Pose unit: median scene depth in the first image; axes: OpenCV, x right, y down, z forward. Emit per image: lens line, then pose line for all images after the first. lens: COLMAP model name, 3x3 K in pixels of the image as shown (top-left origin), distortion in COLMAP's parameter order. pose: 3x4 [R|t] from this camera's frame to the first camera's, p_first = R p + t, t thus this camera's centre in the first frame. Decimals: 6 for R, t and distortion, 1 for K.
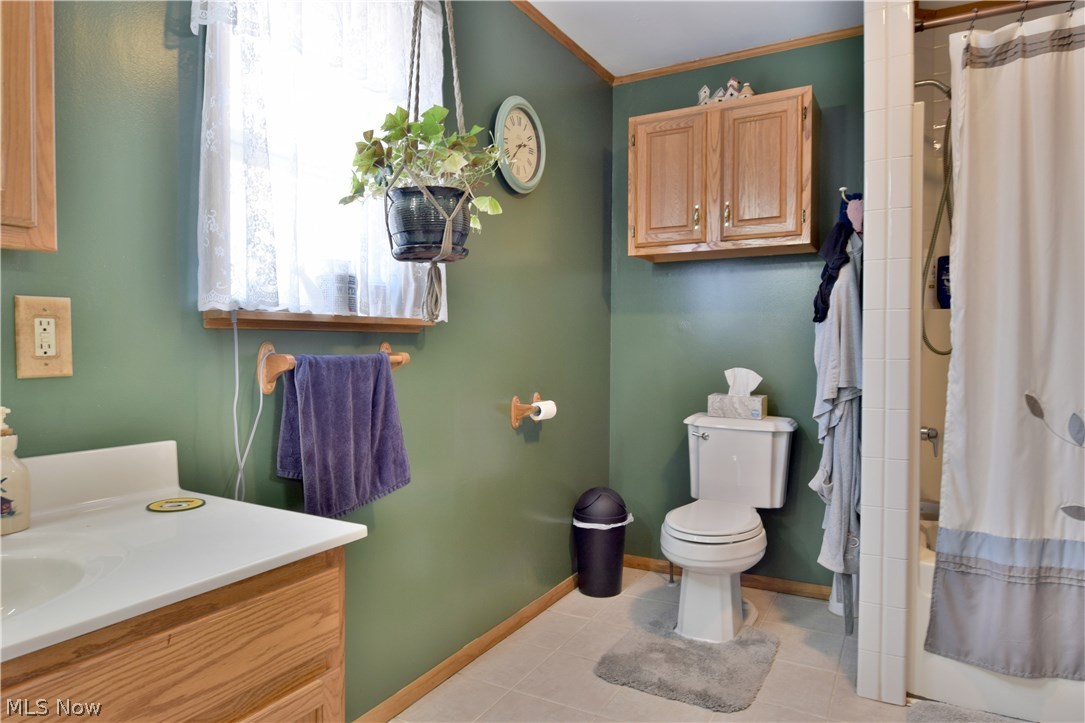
lens RADIAL K [[660.5, 0, 543.6], [0, 660.5, 363.2], [0, 0, 1]] dist [-0.012460, -0.004242]
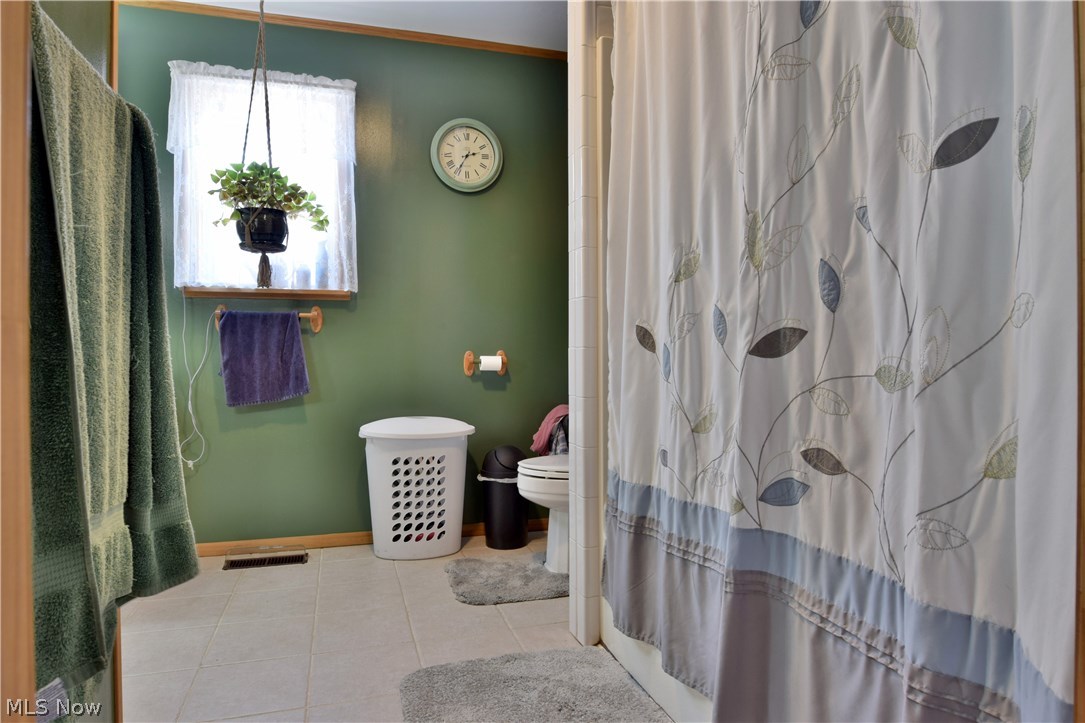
lens RADIAL K [[660.5, 0, 545.2], [0, 660.5, 358.1], [0, 0, 1]] dist [-0.012460, -0.004242]
pose [[0.719628, 0.002871, -0.694354, 1.285774], [-0.018031, 0.999731, -0.014554, 0.109233], [0.694126, 0.022993, 0.719486, 0.247326]]
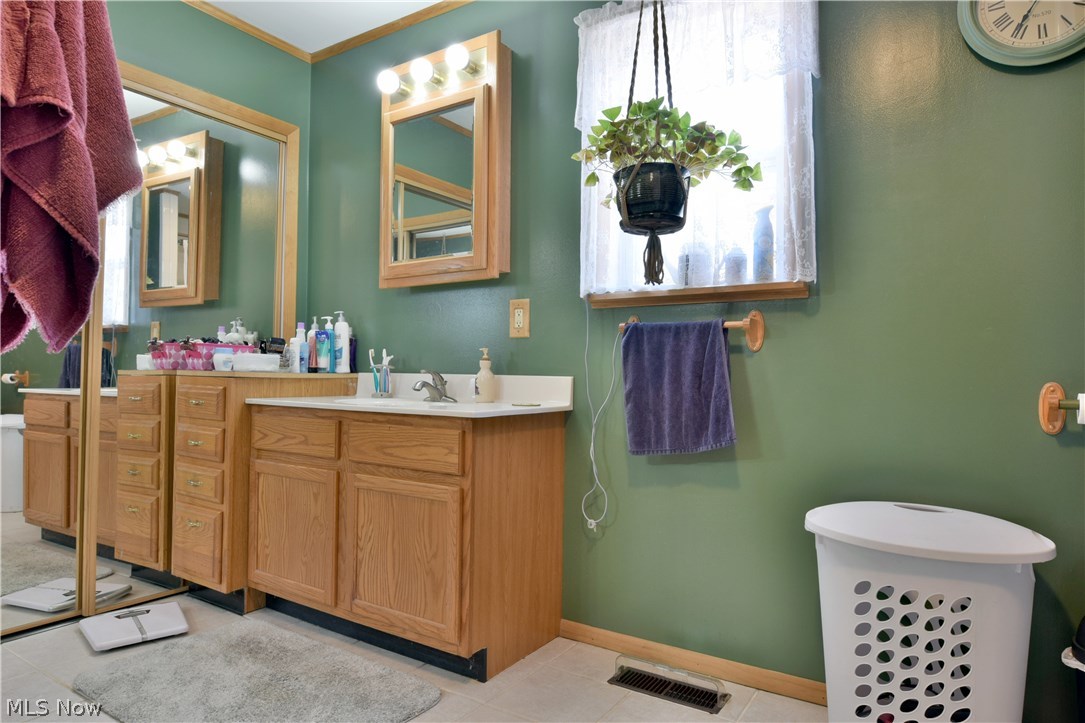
lens RADIAL K [[660.5, 0, 543.6], [0, 660.5, 362.0], [0, 0, 1]] dist [-0.012460, -0.004242]
pose [[-0.063617, -0.026209, -0.997630, 0.824424], [-0.041748, 0.998850, -0.023579, 0.089785], [0.997101, 0.040149, -0.064638, 0.753965]]
